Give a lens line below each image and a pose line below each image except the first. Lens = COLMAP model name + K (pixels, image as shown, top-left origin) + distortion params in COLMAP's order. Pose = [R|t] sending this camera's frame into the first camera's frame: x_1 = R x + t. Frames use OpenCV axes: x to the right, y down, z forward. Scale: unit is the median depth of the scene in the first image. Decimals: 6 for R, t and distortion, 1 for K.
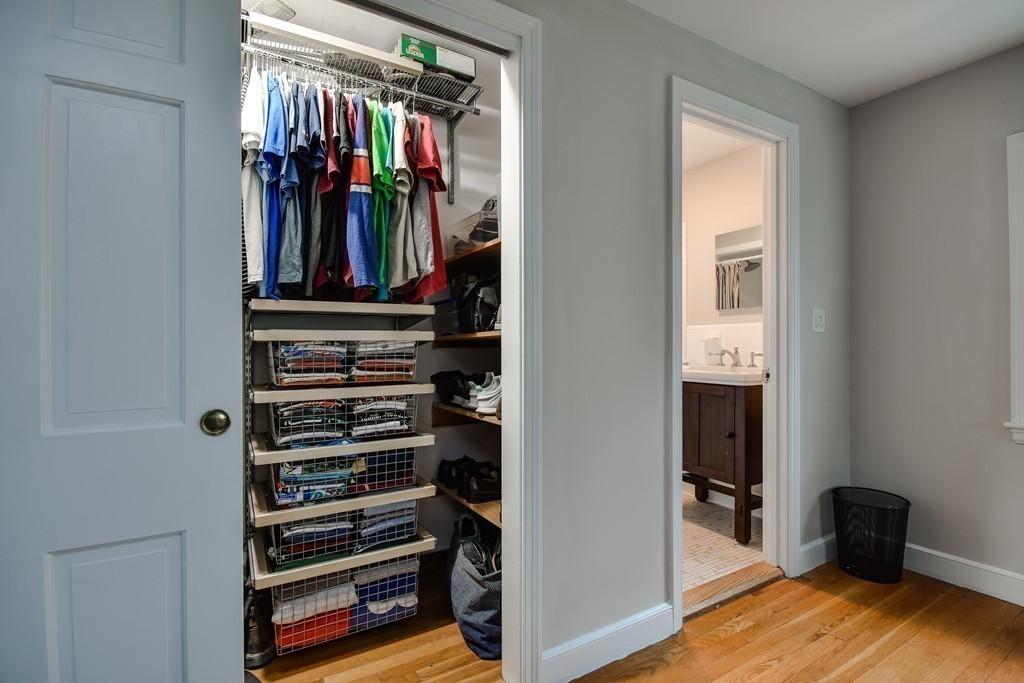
lens RADIAL K [[474.9, 0, 512.9], [0, 474.9, 342.0], [0, 0, 1]] dist [0.001964, 0.000316]
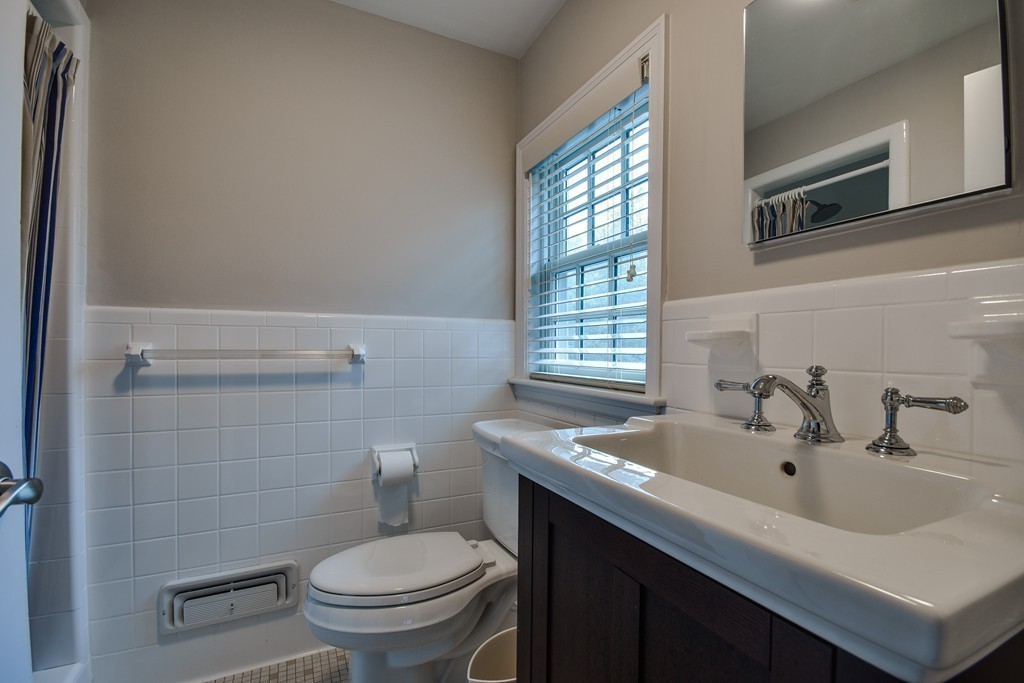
lens RADIAL K [[474.9, 0, 512.2], [0, 474.9, 346.8], [0, 0, 1]] dist [0.001964, 0.000316]
pose [[0.996474, 0.010910, -0.083189, 0.313549], [-0.010845, 0.999940, 0.001234, 0.001705], [0.083197, -0.000327, 0.996533, 0.701191]]
